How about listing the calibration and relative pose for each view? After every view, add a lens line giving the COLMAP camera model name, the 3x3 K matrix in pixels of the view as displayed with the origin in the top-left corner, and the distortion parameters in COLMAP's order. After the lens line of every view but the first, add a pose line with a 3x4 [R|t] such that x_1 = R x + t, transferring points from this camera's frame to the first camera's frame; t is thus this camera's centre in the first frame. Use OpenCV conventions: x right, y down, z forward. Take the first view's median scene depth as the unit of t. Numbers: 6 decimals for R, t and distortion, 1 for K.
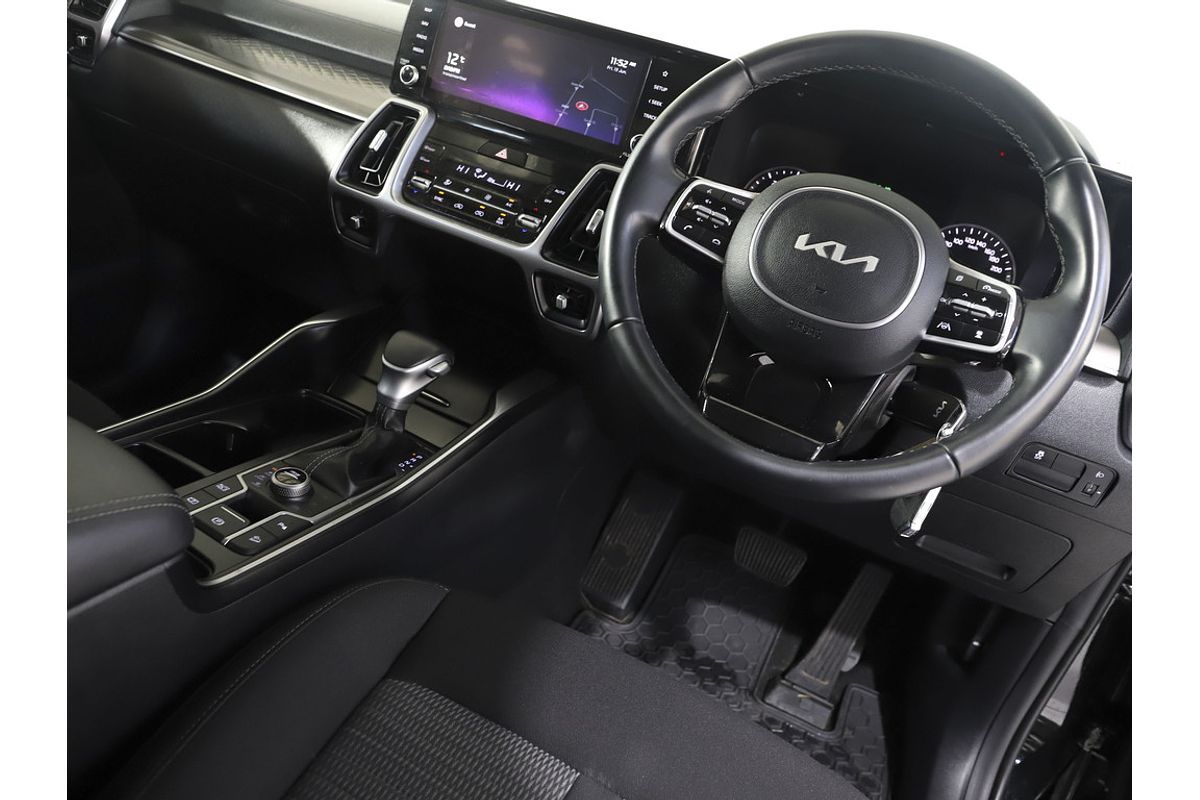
lens RADIAL K [[846.3, 0, 604.5], [0, 846.3, 408.1], [0, 0, 1]] dist [-0.089053, 0.005702]
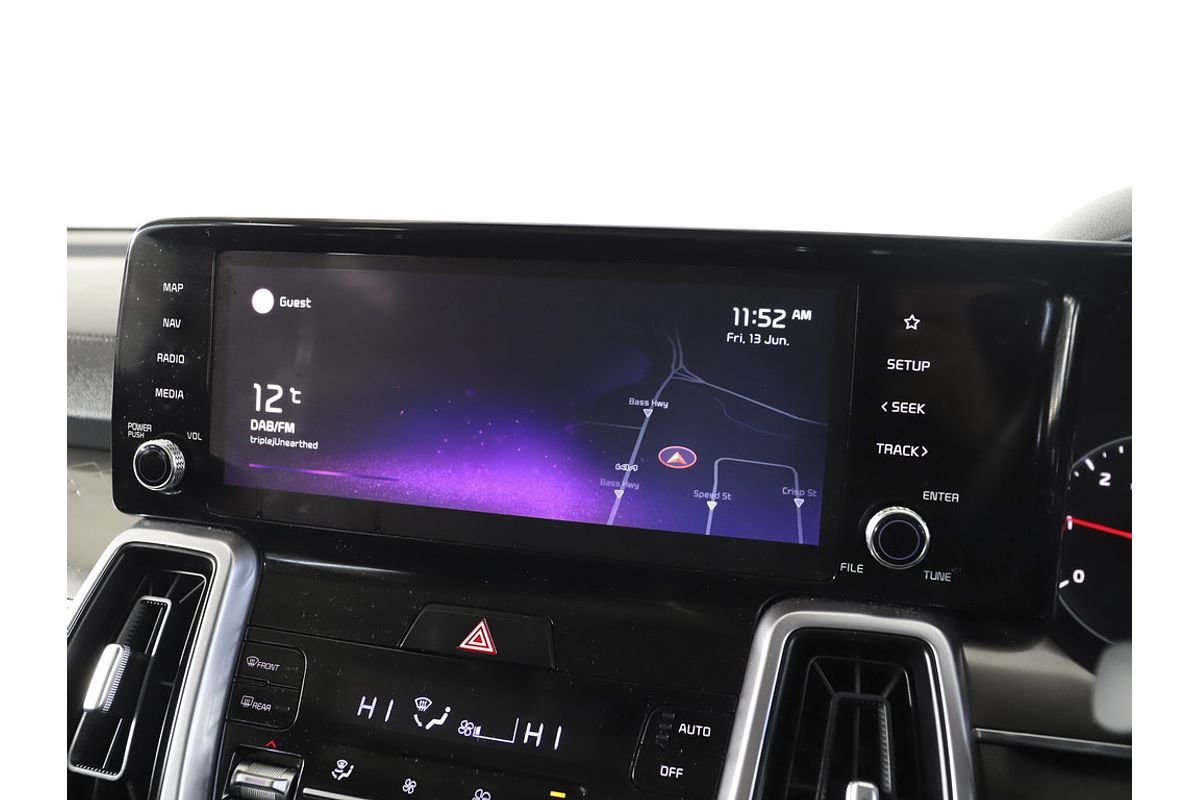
lens RADIAL K [[931.7, 0, 597.7], [0, 931.7, 391.7], [0, 0, 1]] dist [-0.074930, 0.046302]
pose [[0.955307, -0.251989, 0.154566, -0.108345], [0.277998, 0.943597, -0.179840, -0.316320], [-0.100530, 0.214771, 0.971477, 0.601630]]
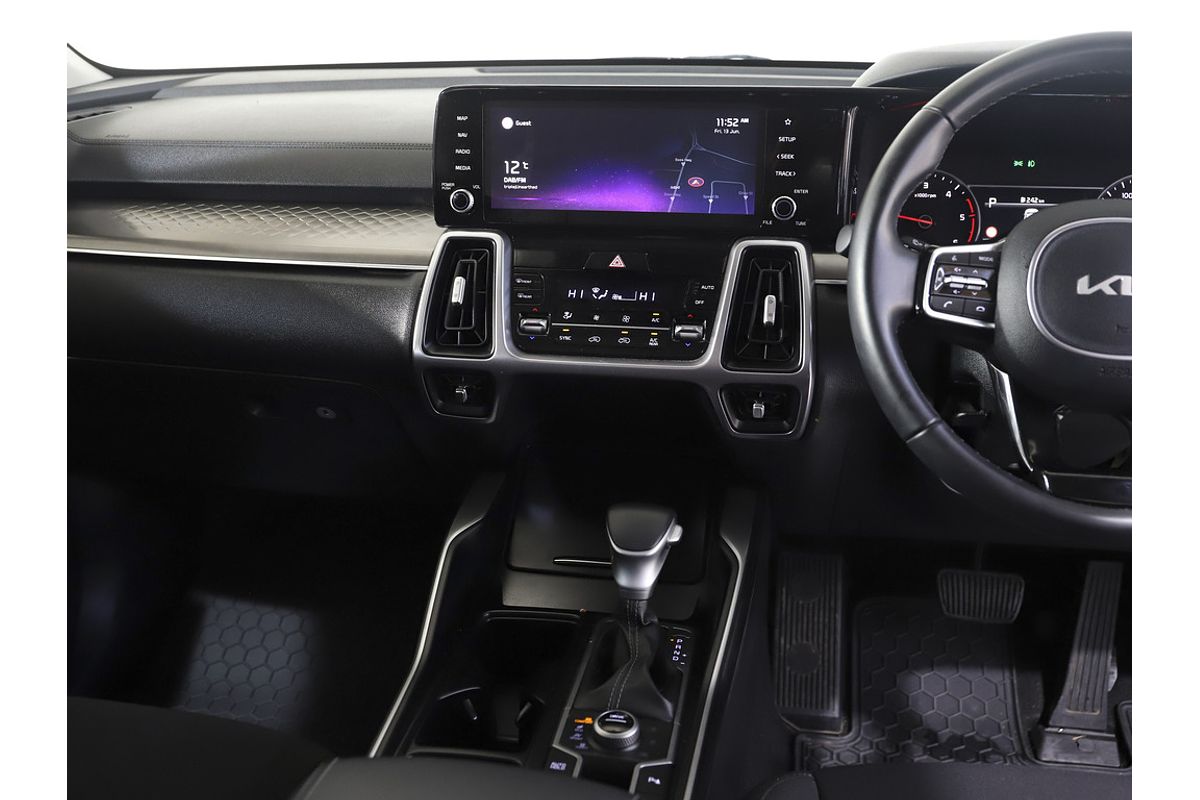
lens RADIAL K [[1158.2, 0, 607.3], [0, 1158.2, 395.1], [0, 0, 1]] dist [-0.037933, 0.000000]
pose [[0.933759, -0.327248, 0.144926, -0.340802], [0.330828, 0.943691, -0.000642, -0.180623], [-0.136555, 0.048545, 0.989442, -0.133165]]
